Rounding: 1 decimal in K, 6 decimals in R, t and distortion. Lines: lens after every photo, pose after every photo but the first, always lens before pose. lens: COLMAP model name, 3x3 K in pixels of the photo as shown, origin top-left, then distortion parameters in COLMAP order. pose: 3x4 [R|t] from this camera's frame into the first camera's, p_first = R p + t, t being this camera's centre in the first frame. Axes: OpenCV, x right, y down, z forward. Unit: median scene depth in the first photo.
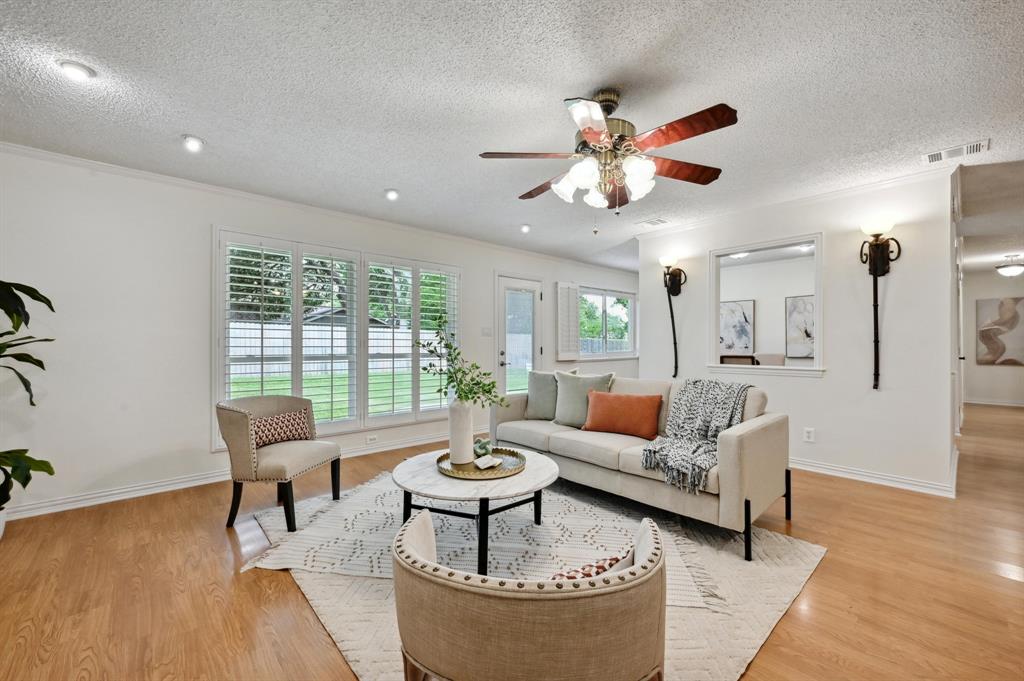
lens RADIAL K [[411.4, 0, 512.0], [0, 411.4, 340.5], [0, 0, 1]] dist [-0.001421, -0.000287]
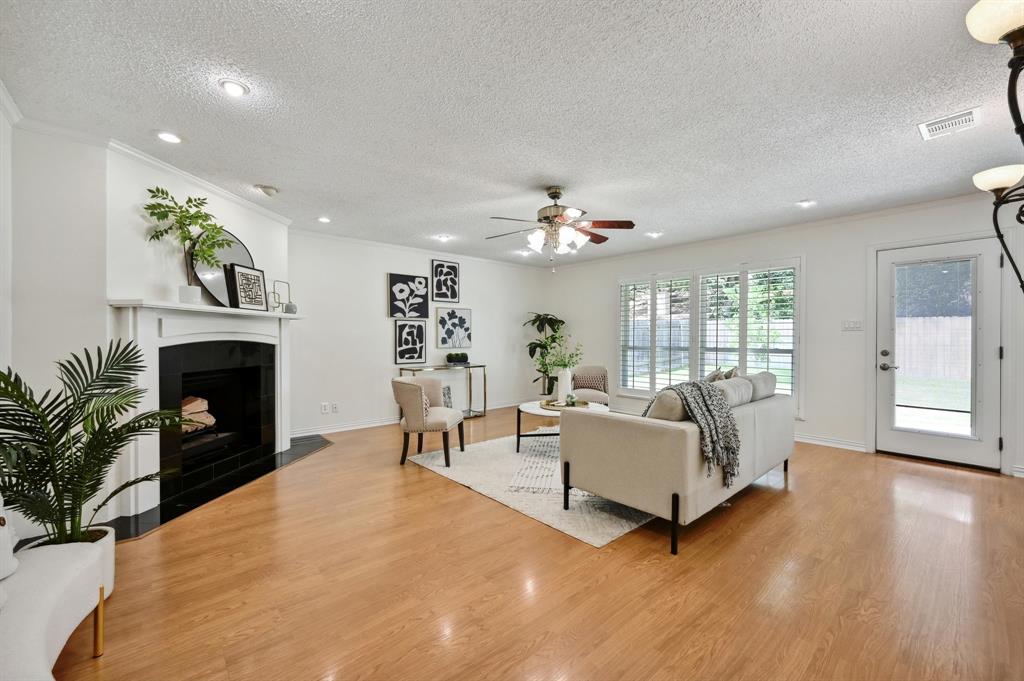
lens RADIAL K [[411.4, 0, 512.0], [0, 411.4, 340.5], [0, 0, 1]] dist [-0.001421, -0.000287]
pose [[-0.024050, 0.006249, -0.999691, 1.092628], [0.007004, 0.999957, 0.006082, -0.000914], [0.999686, -0.006855, -0.024093, 0.507320]]
